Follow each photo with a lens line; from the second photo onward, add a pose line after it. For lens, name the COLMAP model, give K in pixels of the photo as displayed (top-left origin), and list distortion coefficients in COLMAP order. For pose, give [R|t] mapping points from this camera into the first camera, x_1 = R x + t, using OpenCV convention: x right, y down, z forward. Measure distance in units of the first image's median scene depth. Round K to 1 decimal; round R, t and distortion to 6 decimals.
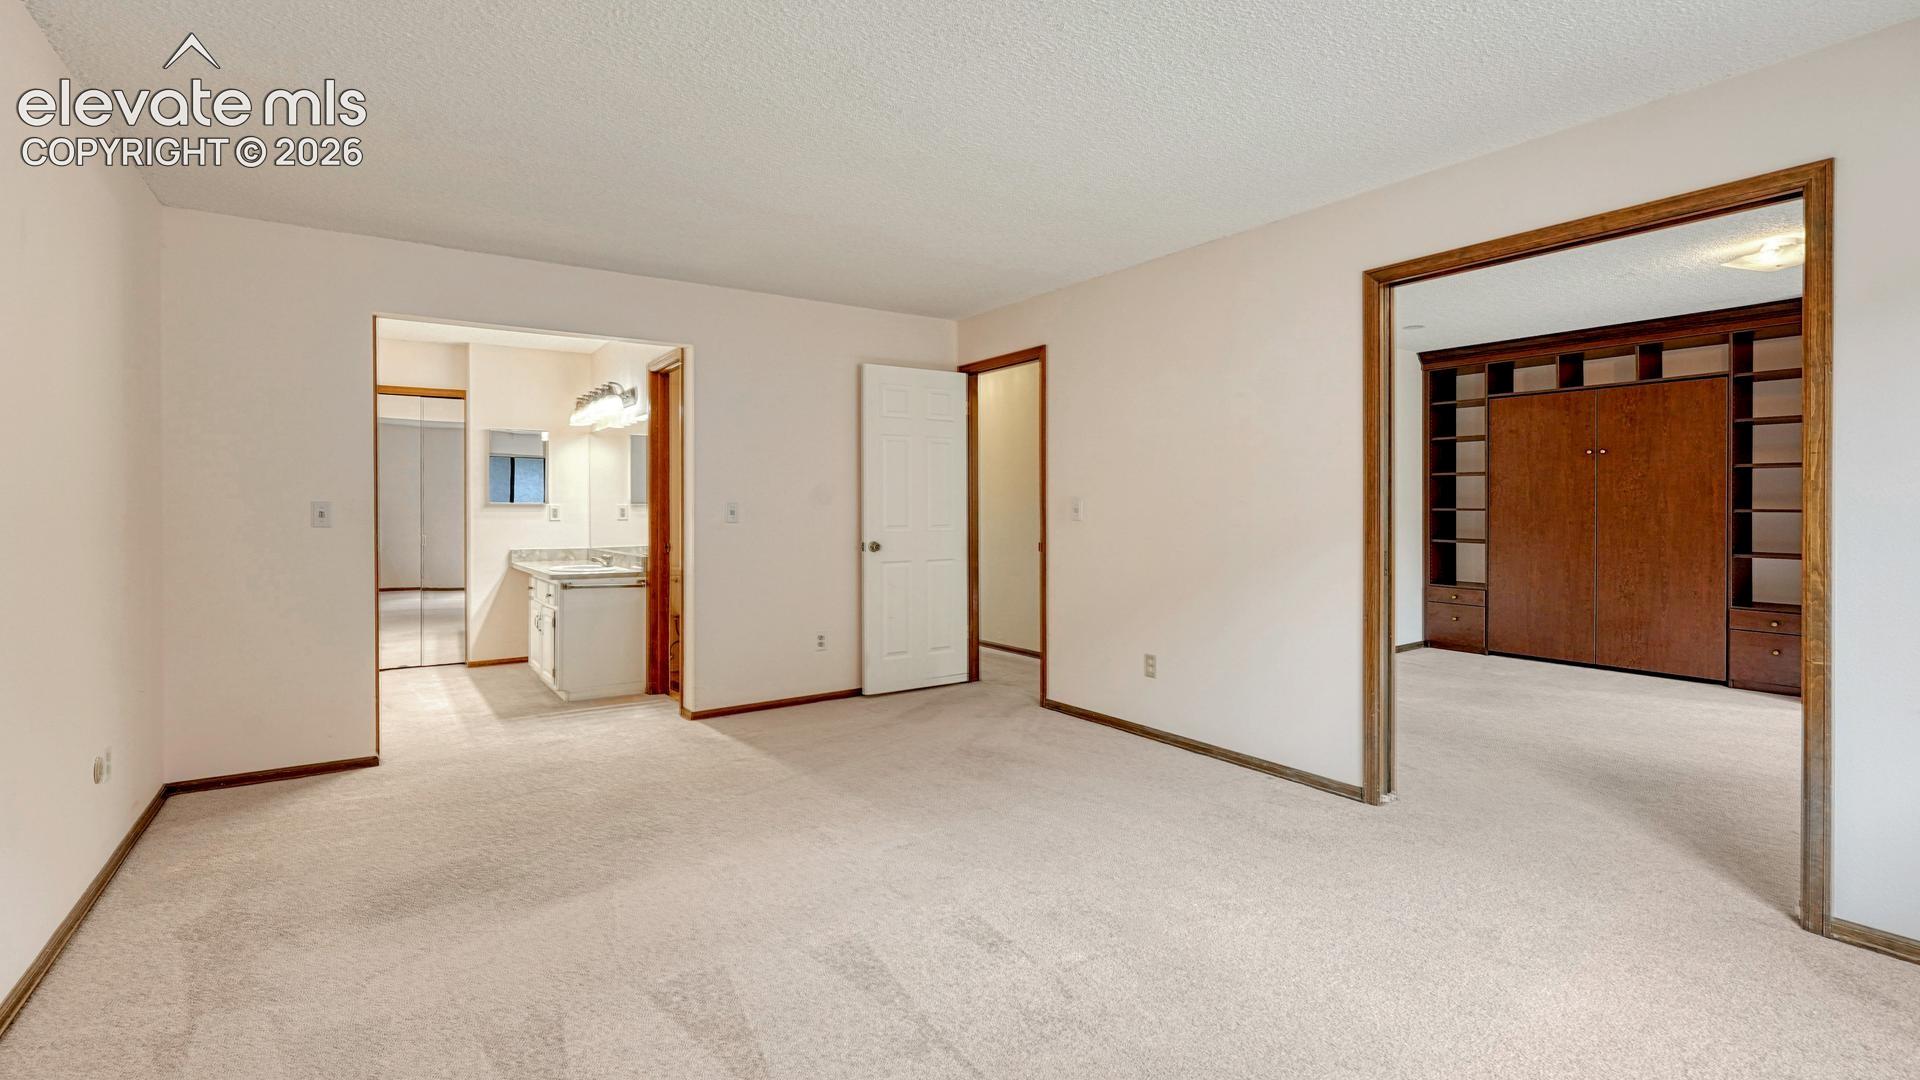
lens RADIAL K [[845.8, 0, 960.6], [0, 845.8, 513.9], [0, 0, 1]] dist [-0.000178, -0.000051]
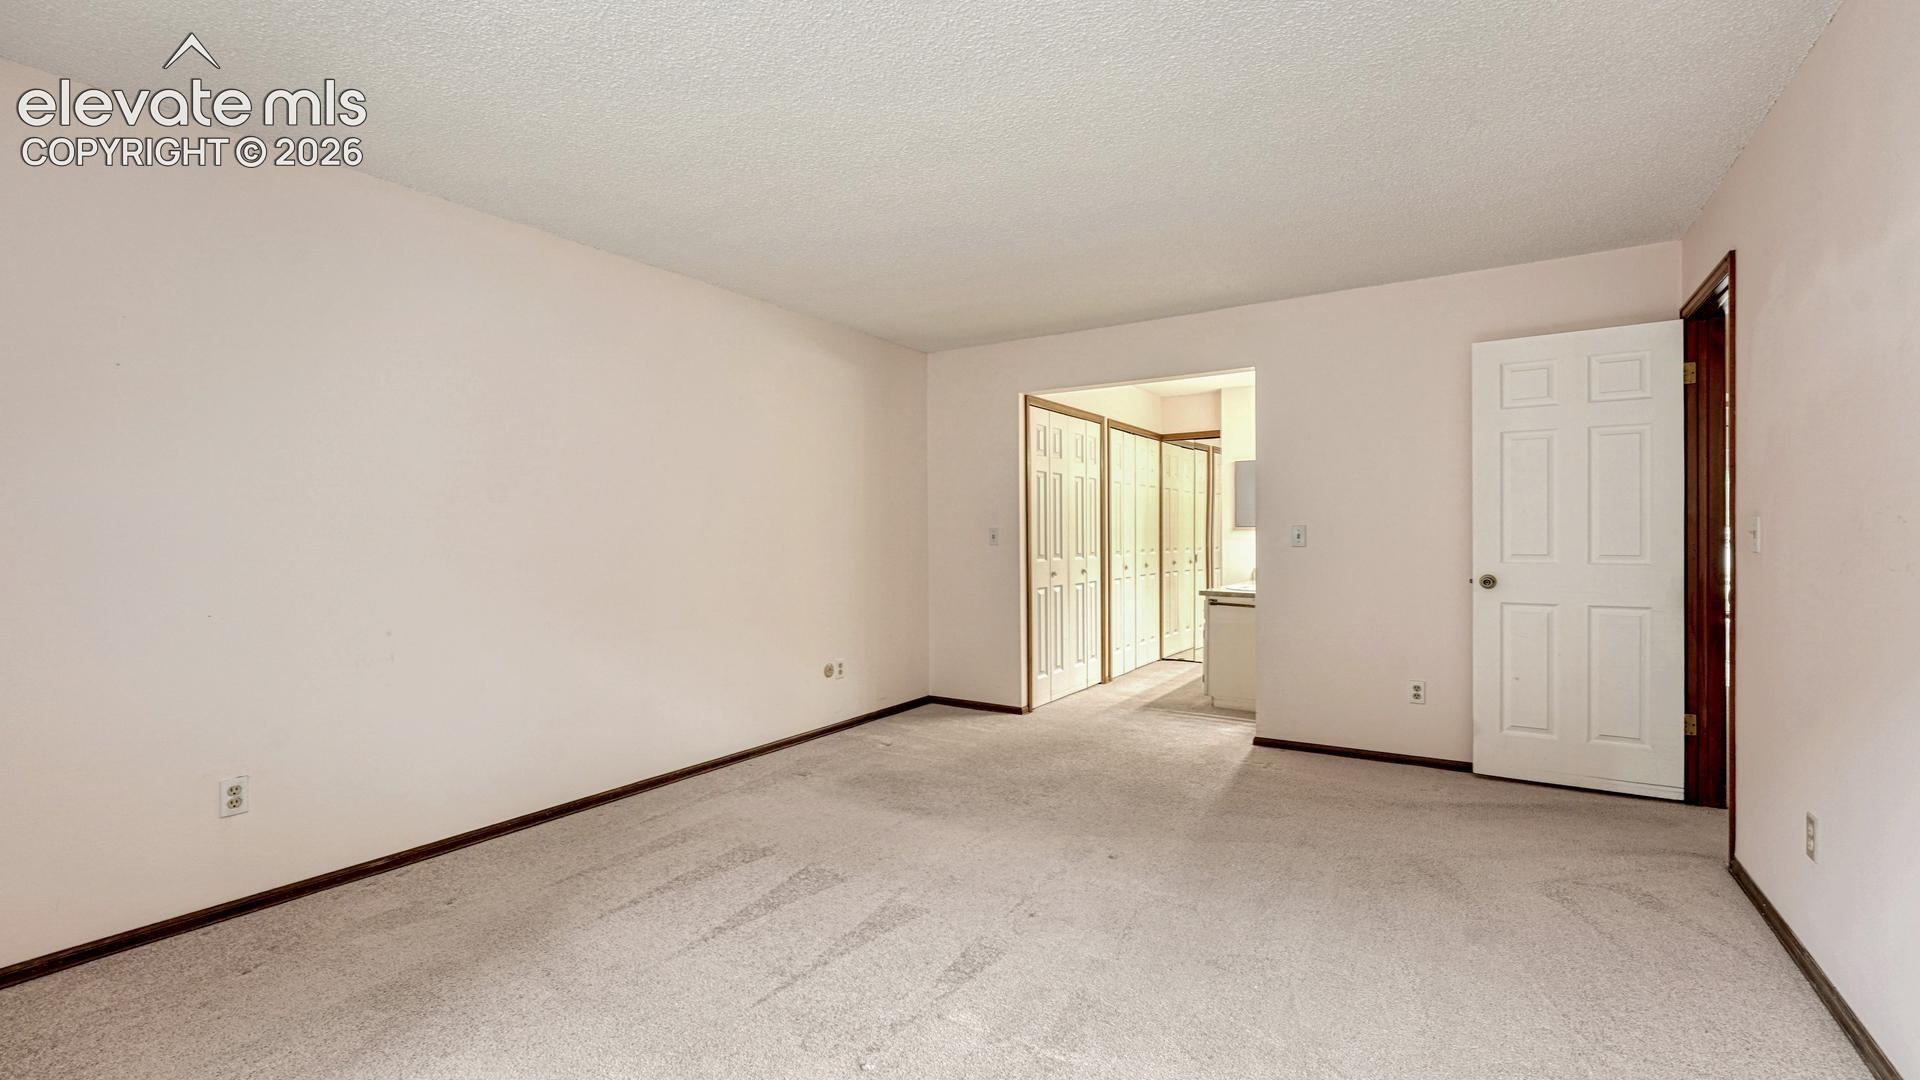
lens RADIAL K [[840.4, 0, 956.1], [0, 840.4, 539.0], [0, 0, 1]] dist [0.000462, -0.000054]
pose [[0.379712, 0.007069, -0.925078, 0.602952], [-0.004069, 0.999974, 0.005972, -0.002744], [0.925096, 0.001496, 0.379731, 0.394916]]
